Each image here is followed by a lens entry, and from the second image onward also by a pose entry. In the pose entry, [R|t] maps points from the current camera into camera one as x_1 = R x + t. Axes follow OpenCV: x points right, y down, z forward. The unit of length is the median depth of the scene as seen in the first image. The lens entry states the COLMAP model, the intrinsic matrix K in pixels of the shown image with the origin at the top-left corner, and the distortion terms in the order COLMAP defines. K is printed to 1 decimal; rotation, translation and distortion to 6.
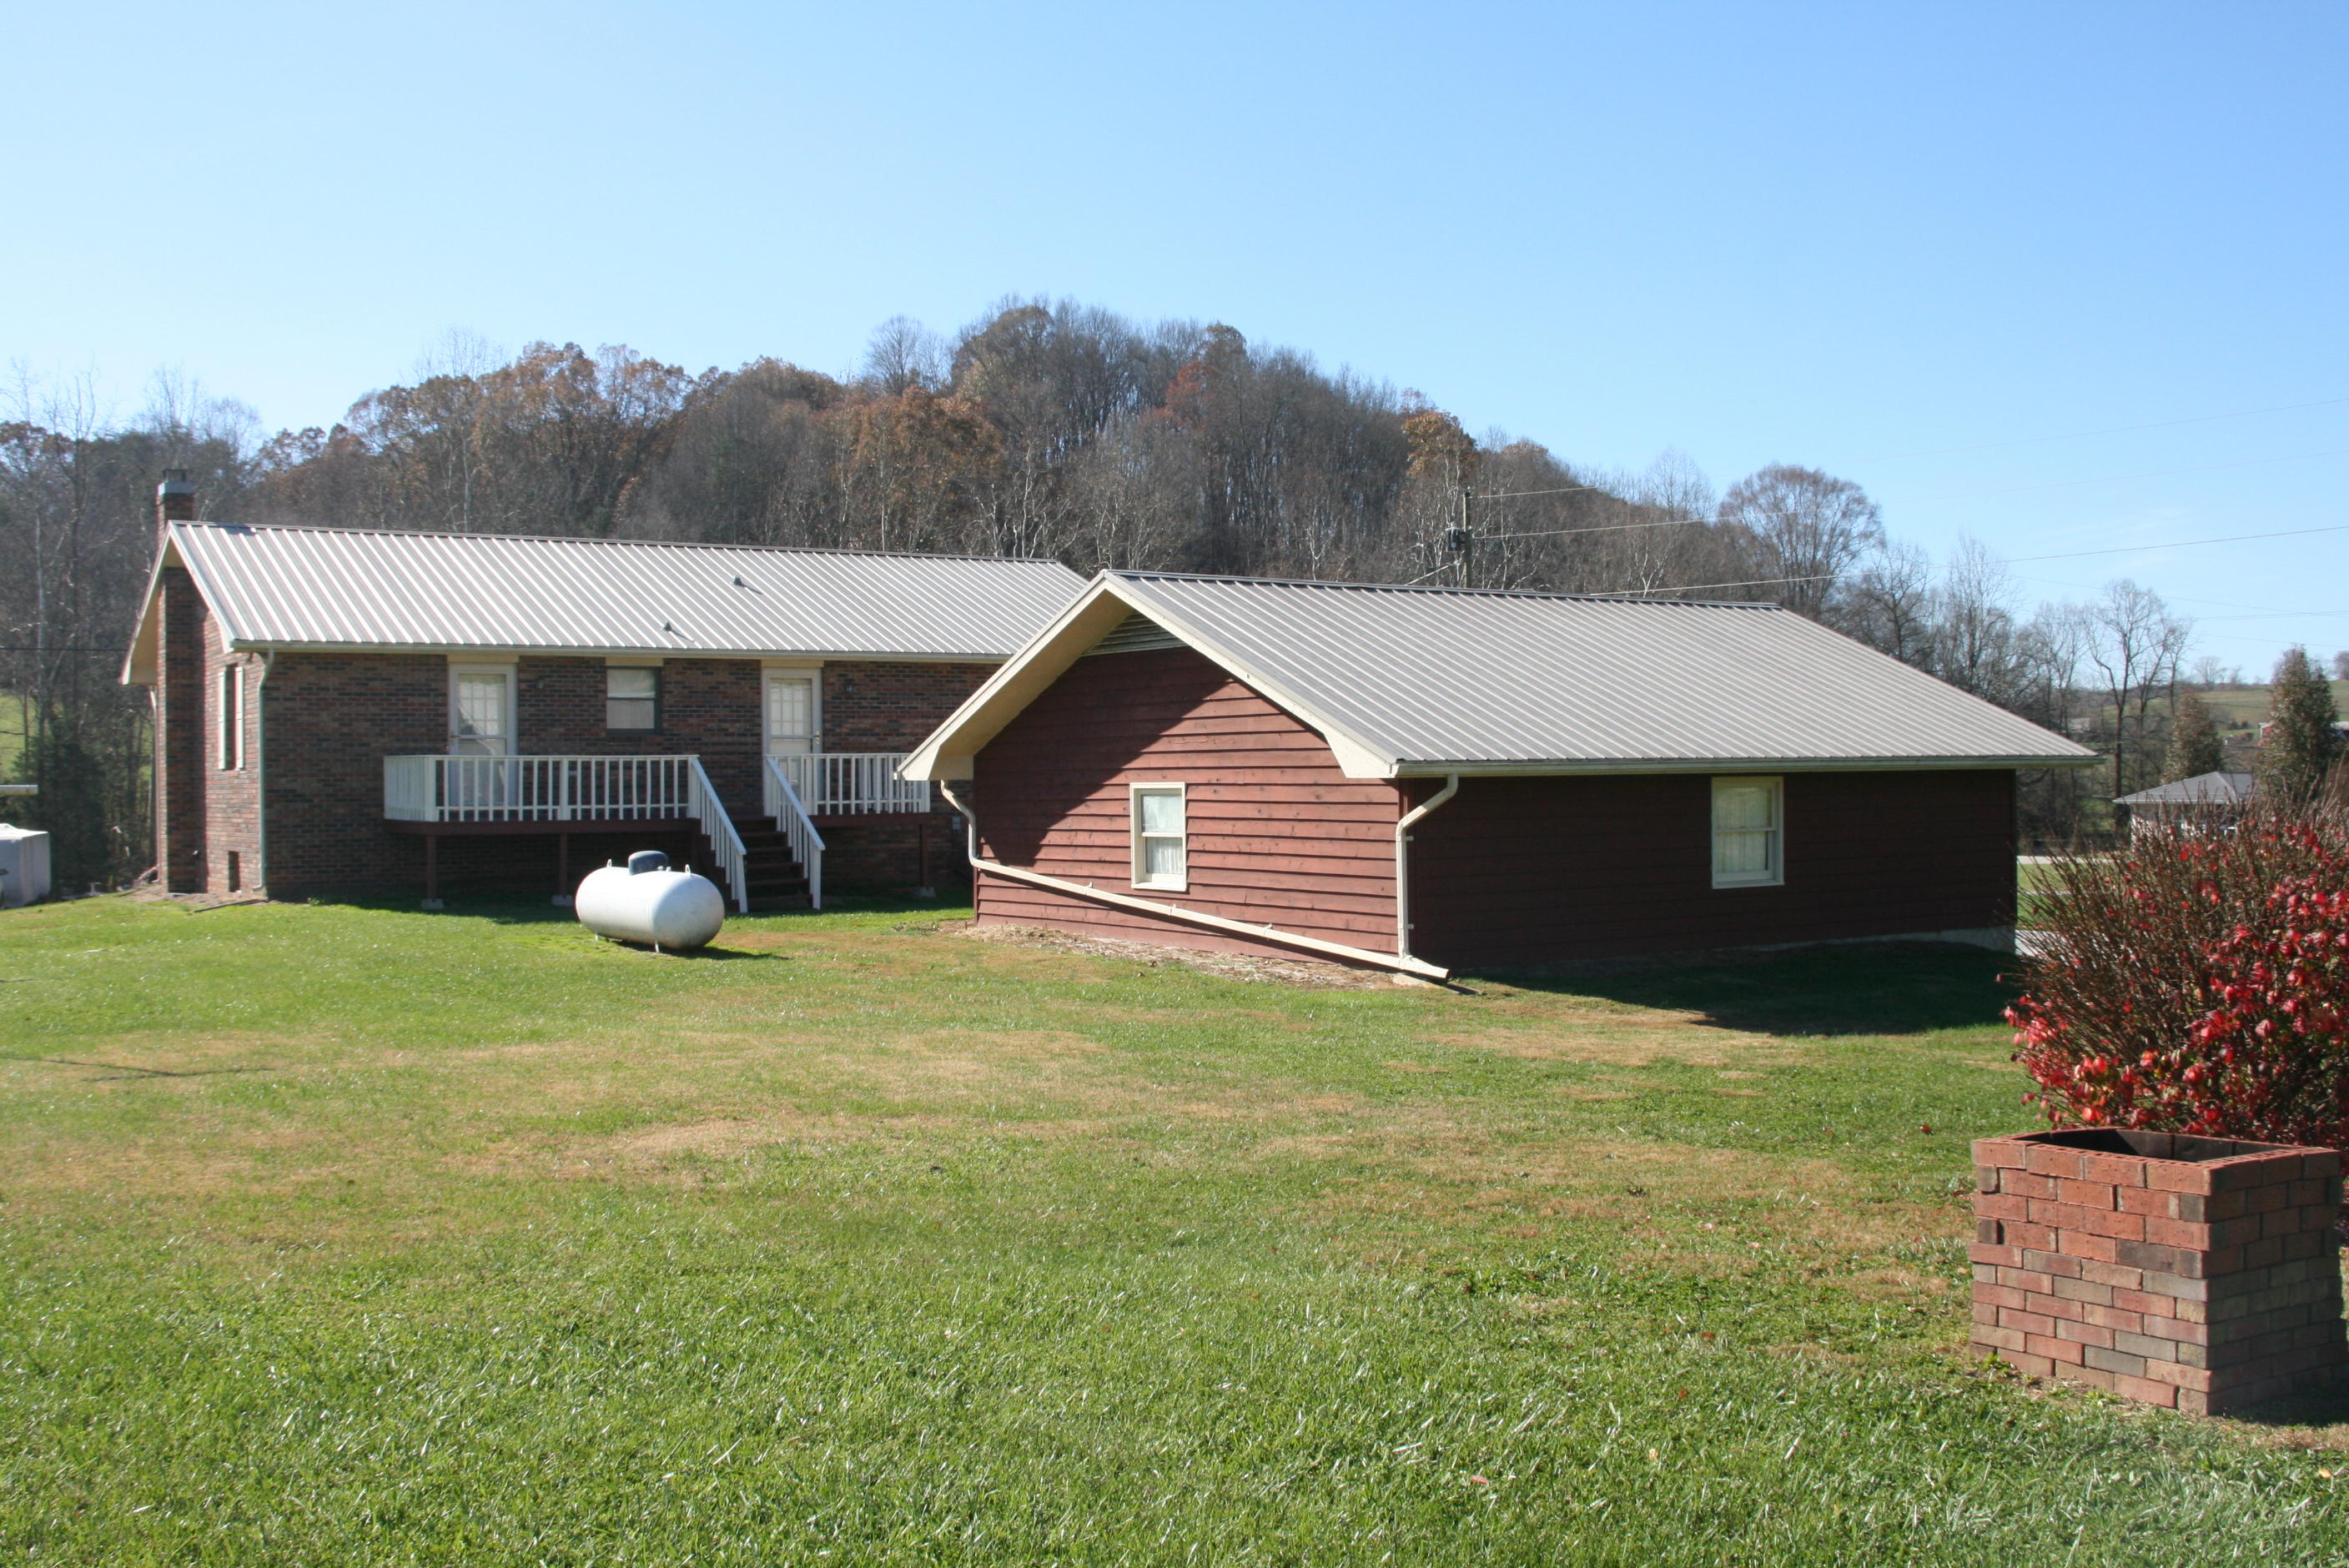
lens RADIAL K [[2288.2, 0, 1171.6], [0, 2288.2, 784.0], [0, 0, 1]] dist [-0.101850, 0.000000]
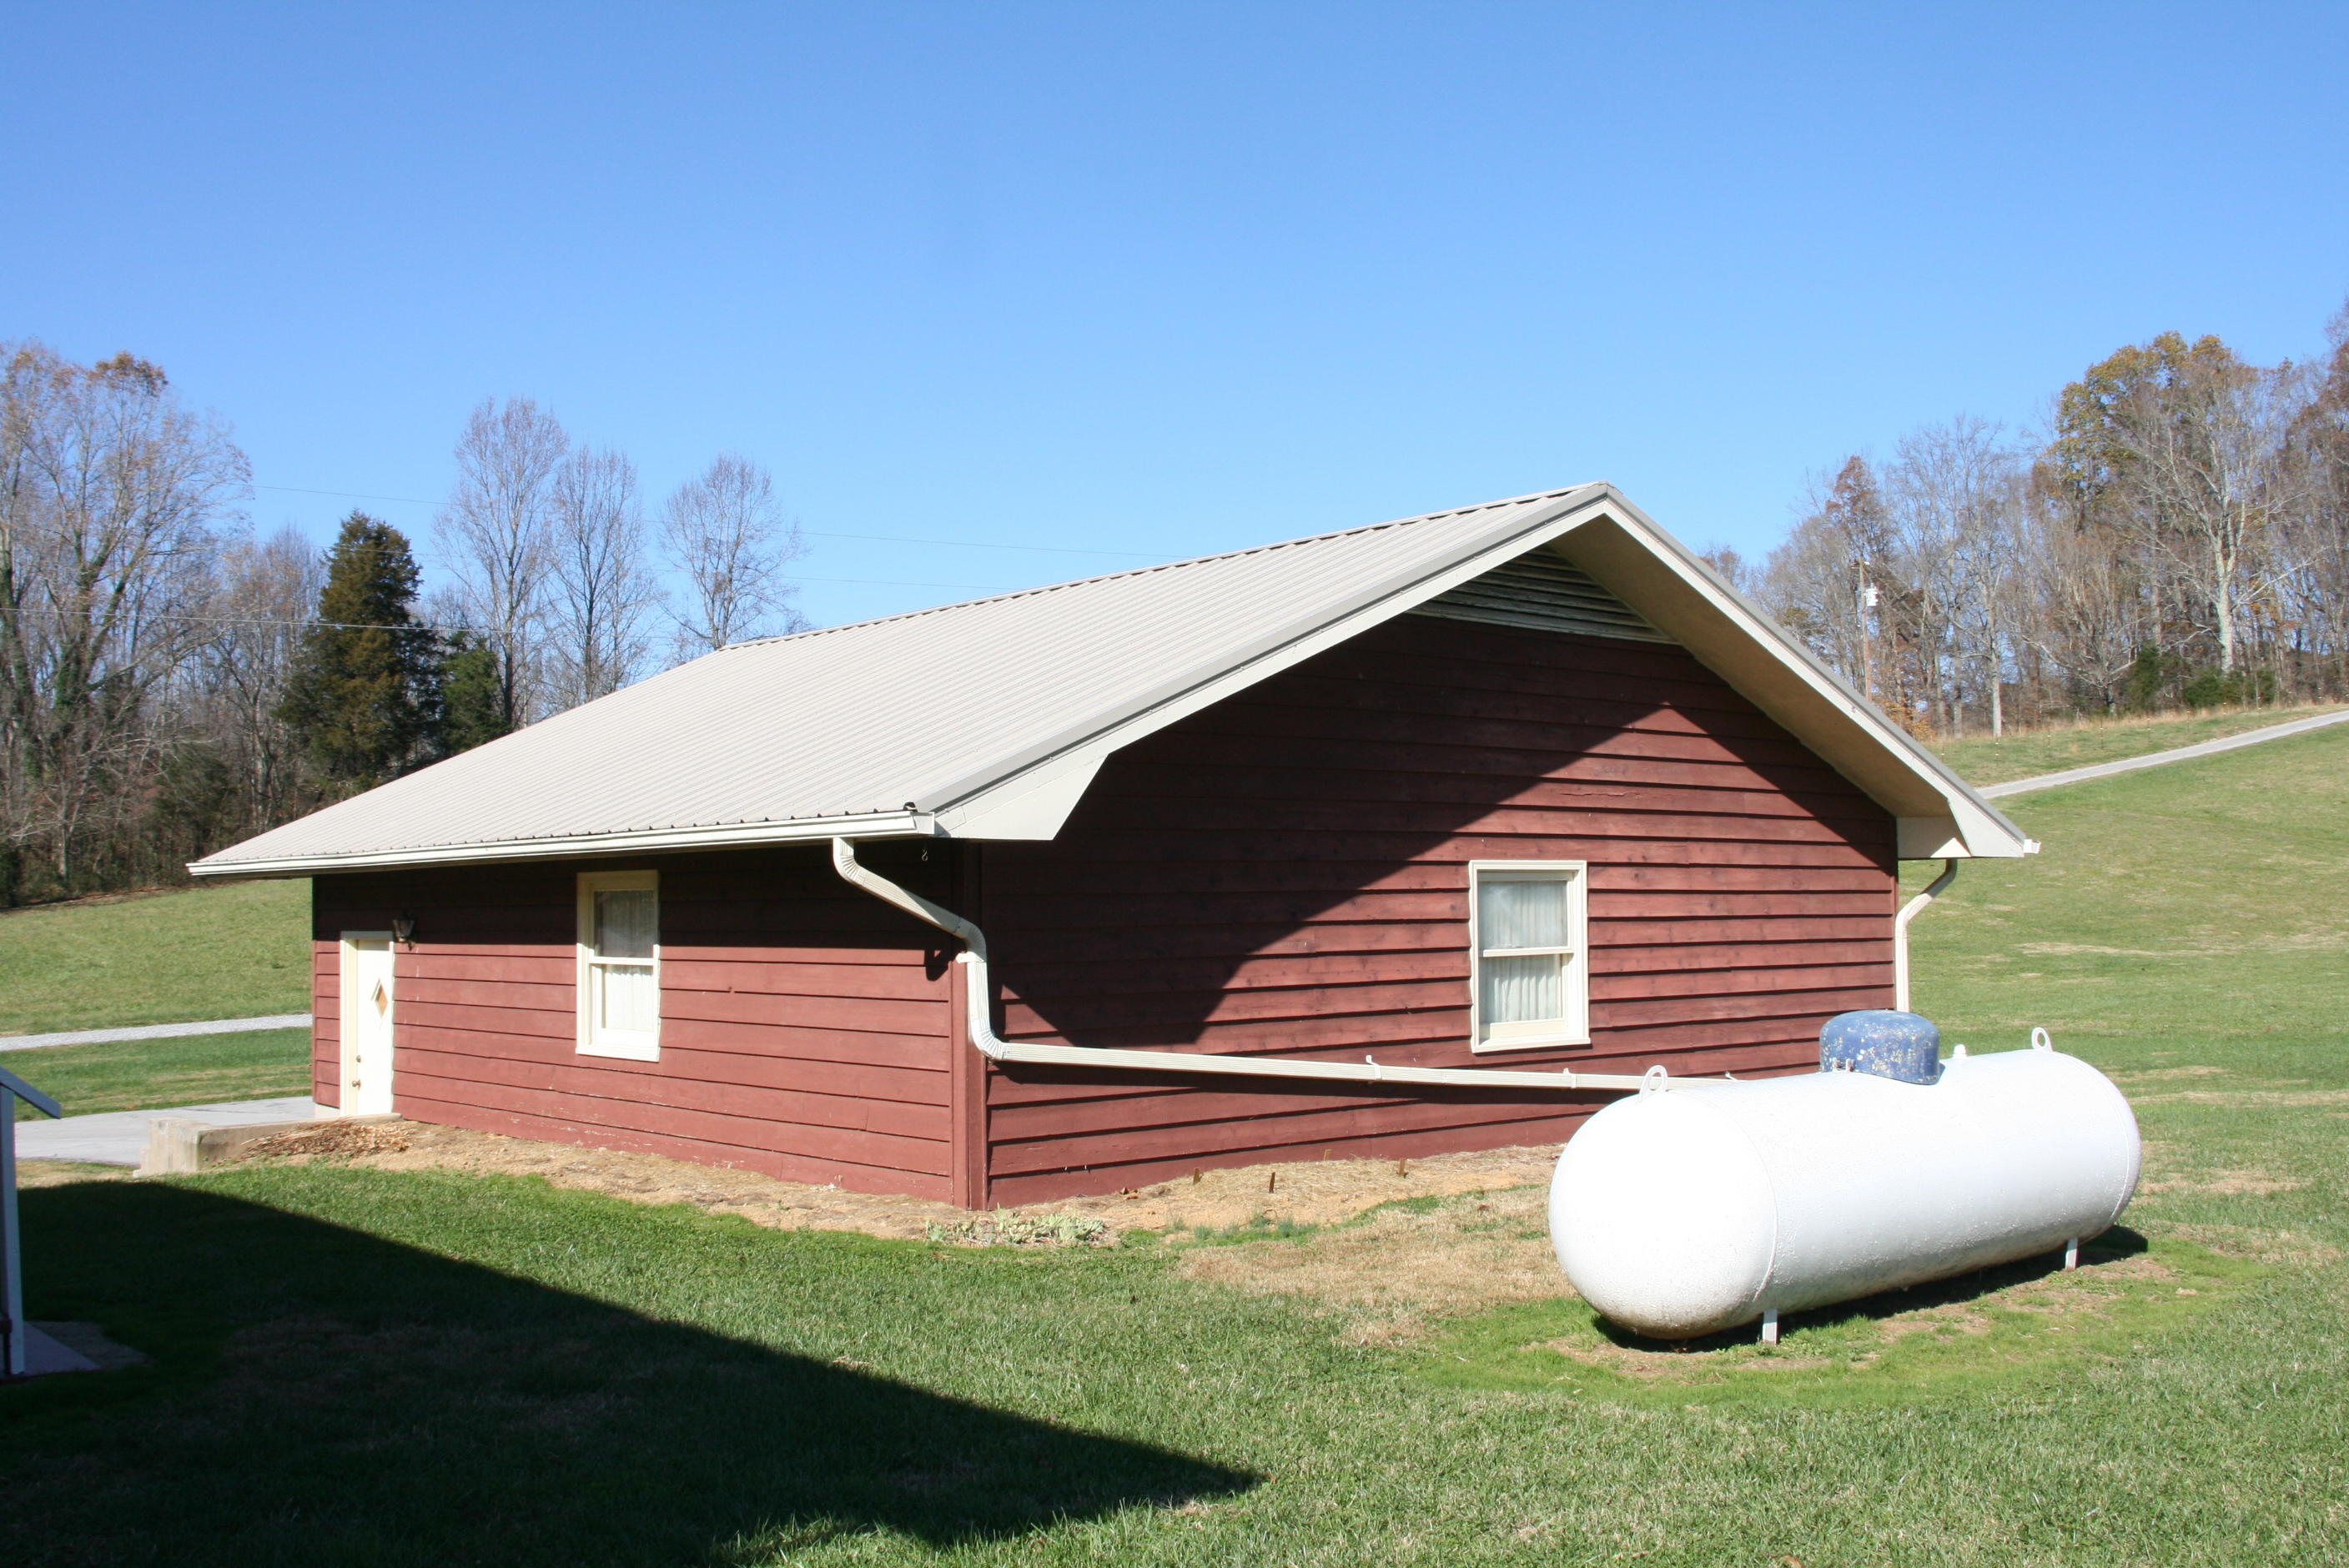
lens RADIAL K [[2288.2, 0, 1148.3], [0, 2288.2, 780.7], [0, 0, 1]] dist [-0.101850, 0.000000]
pose [[-0.147995, 0.064518, 0.986881, -0.547267], [0.009721, 0.997917, -0.063781, 0.014818], [-0.988940, 0.000154, -0.148314, 1.164029]]
